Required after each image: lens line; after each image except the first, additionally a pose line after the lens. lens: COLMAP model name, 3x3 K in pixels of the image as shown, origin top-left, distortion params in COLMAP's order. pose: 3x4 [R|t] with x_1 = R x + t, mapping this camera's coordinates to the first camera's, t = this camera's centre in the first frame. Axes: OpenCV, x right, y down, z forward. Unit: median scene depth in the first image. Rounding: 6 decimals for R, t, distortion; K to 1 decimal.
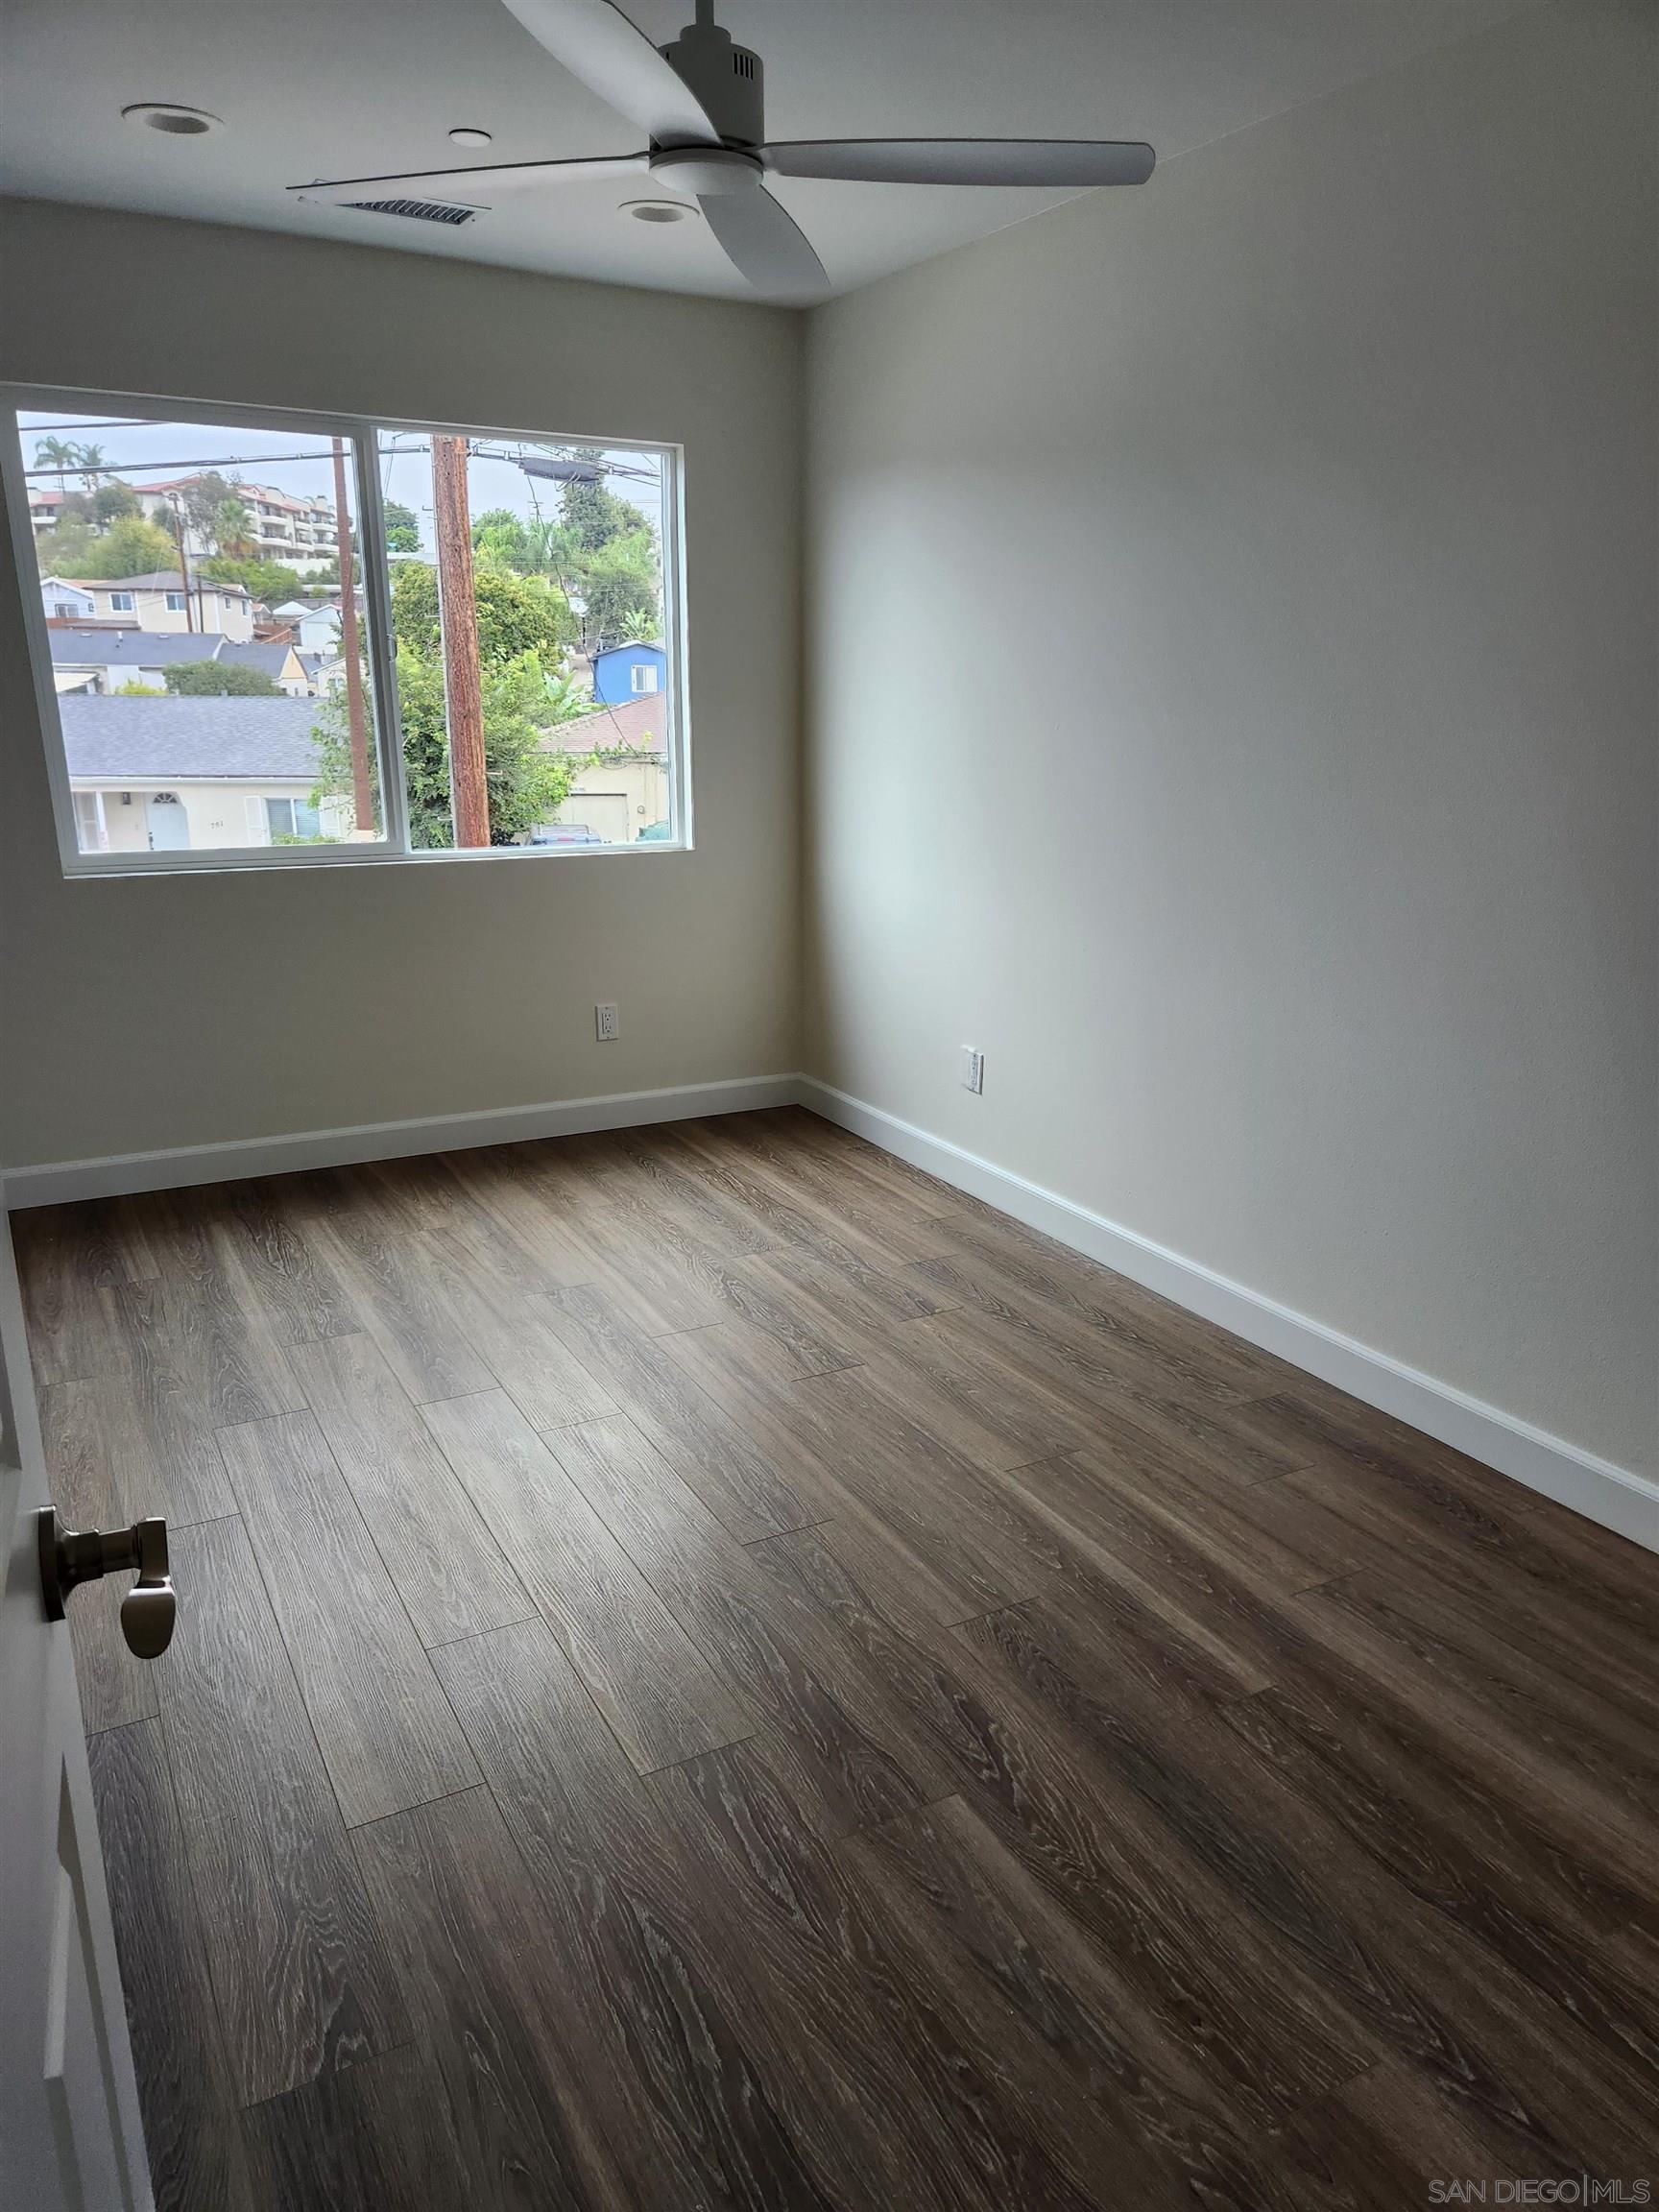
lens RADIAL K [[1491.3, 0, 829.5], [0, 1491.3, 1106.0], [0, 0, 1]] dist [0.098103, -0.102005]
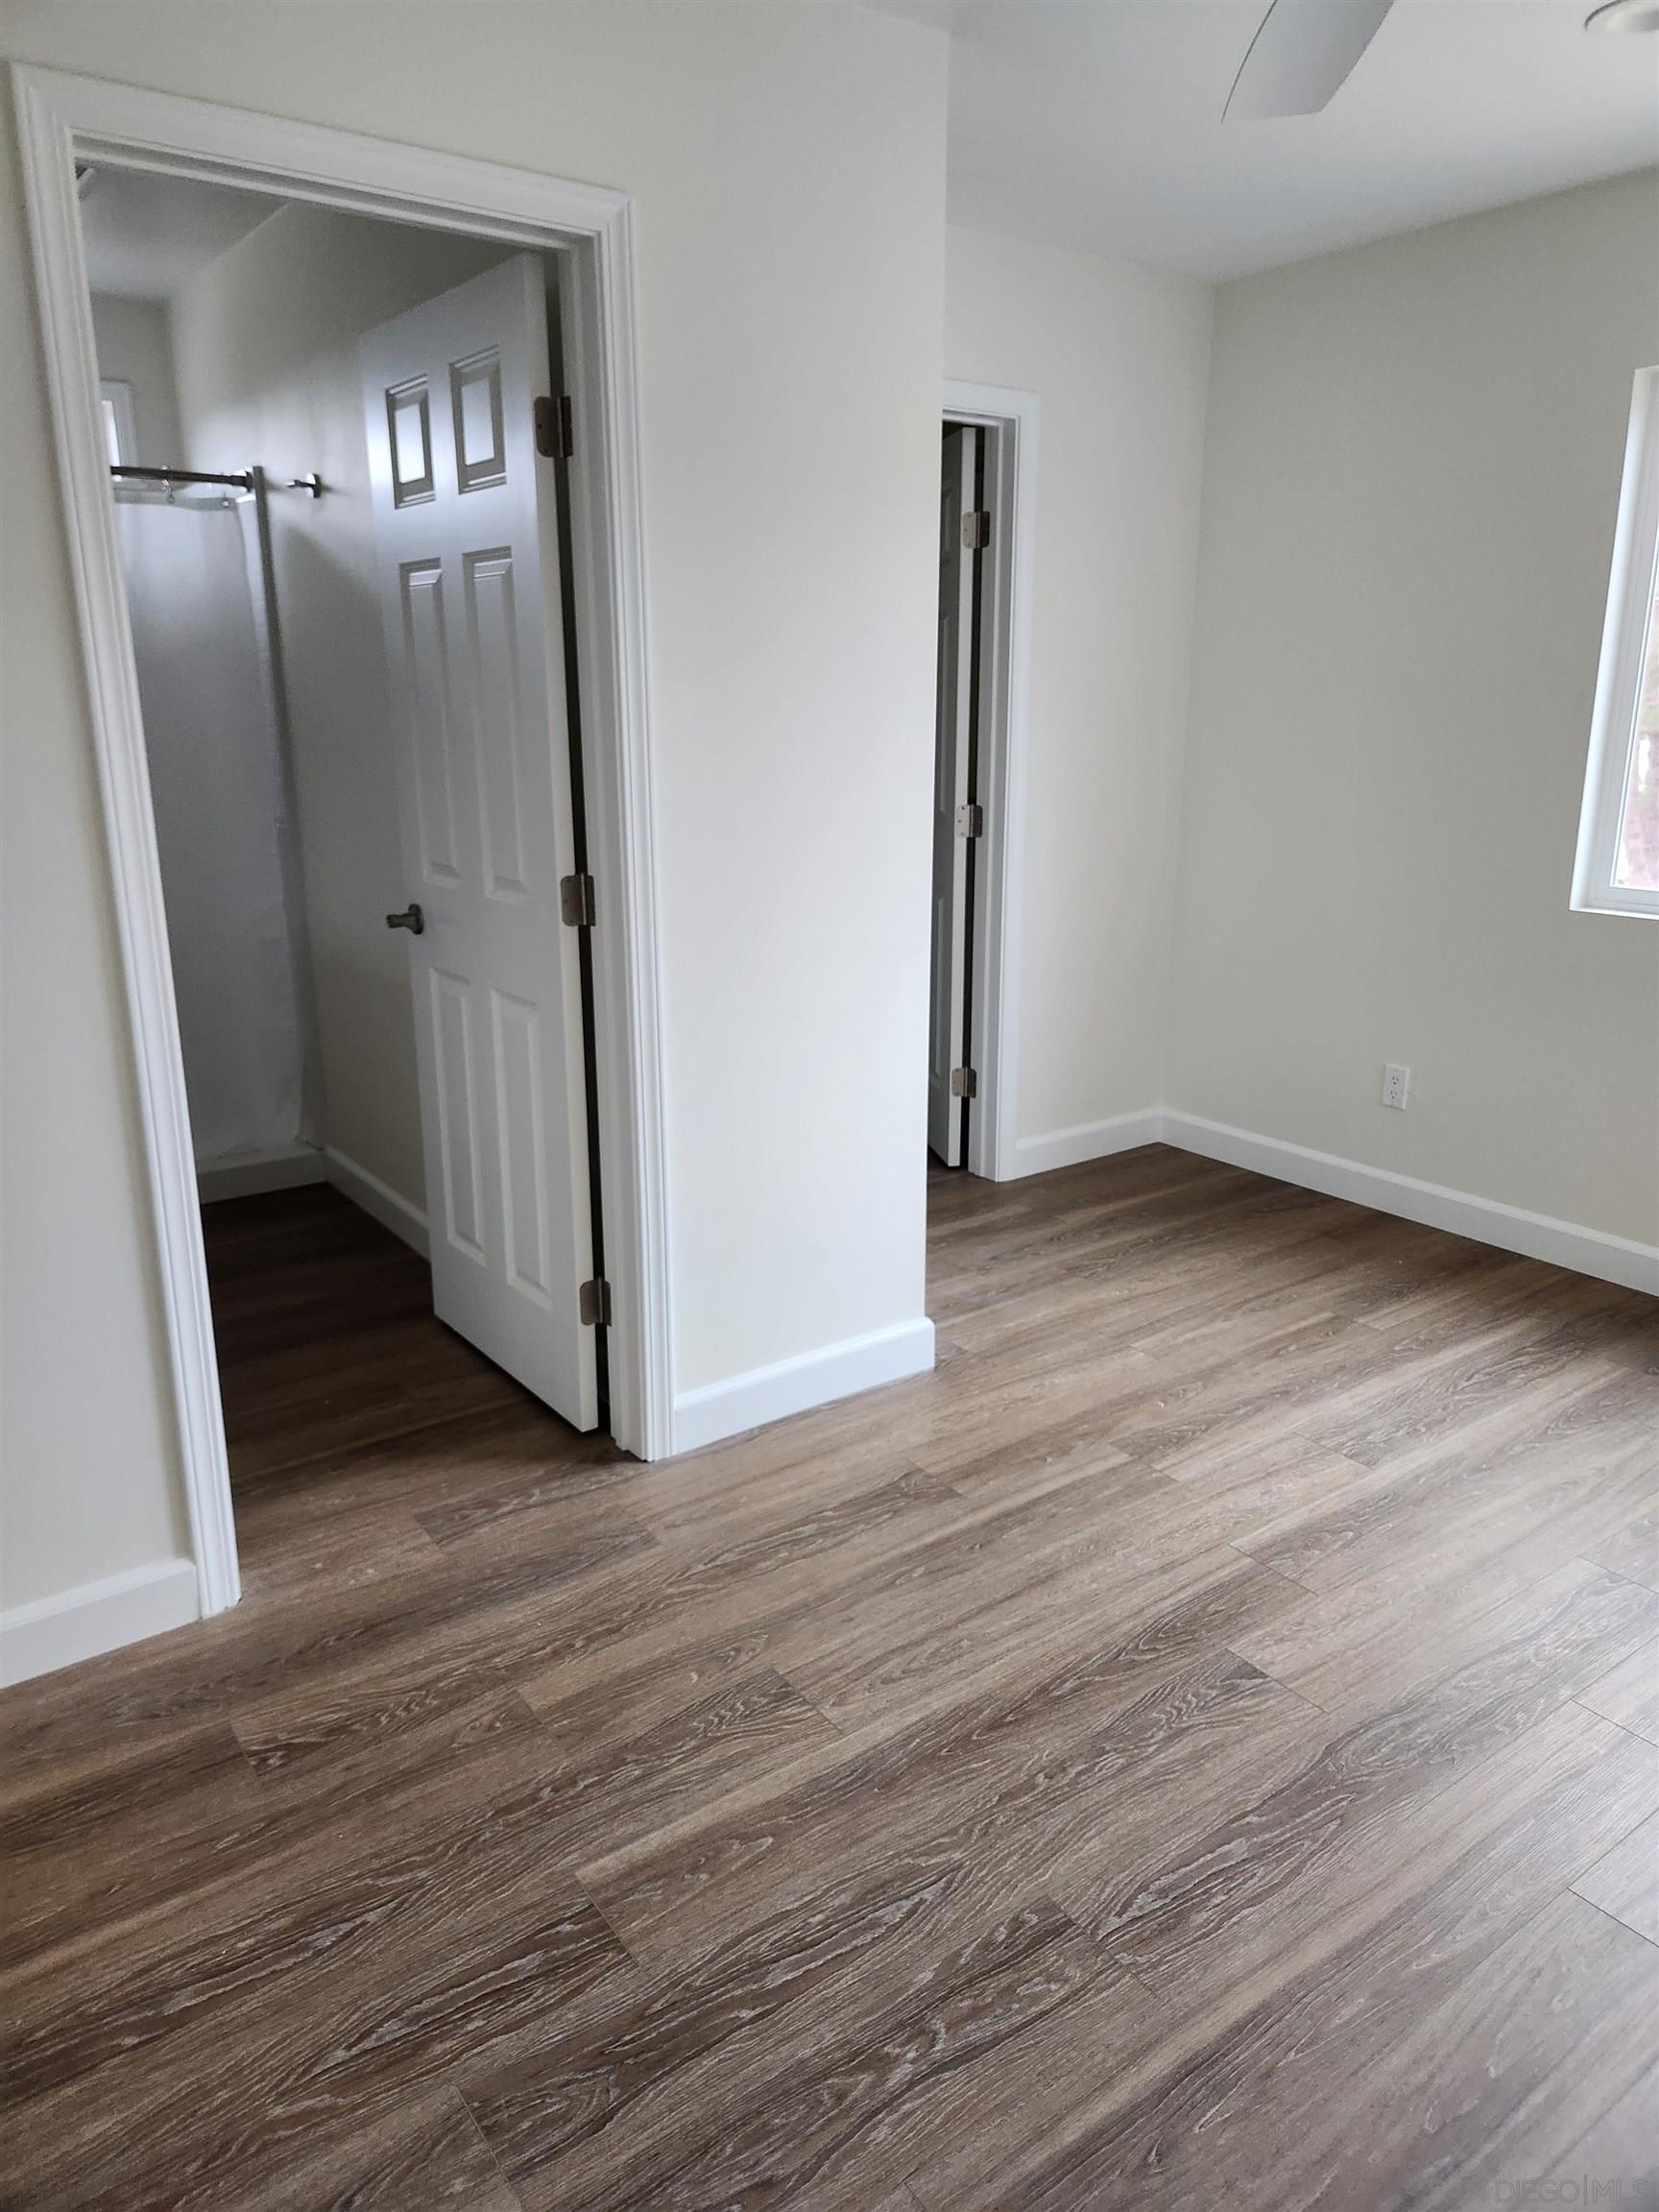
lens RADIAL K [[1491.3, 0, 829.5], [0, 1491.3, 1106.0], [0, 0, 1]] dist [0.098103, -0.102005]
pose [[0.127641, 0.252713, -0.959085, 0.370649], [-0.269439, 0.939464, 0.211685, -0.122468], [0.954521, 0.231395, 0.188004, 0.506932]]
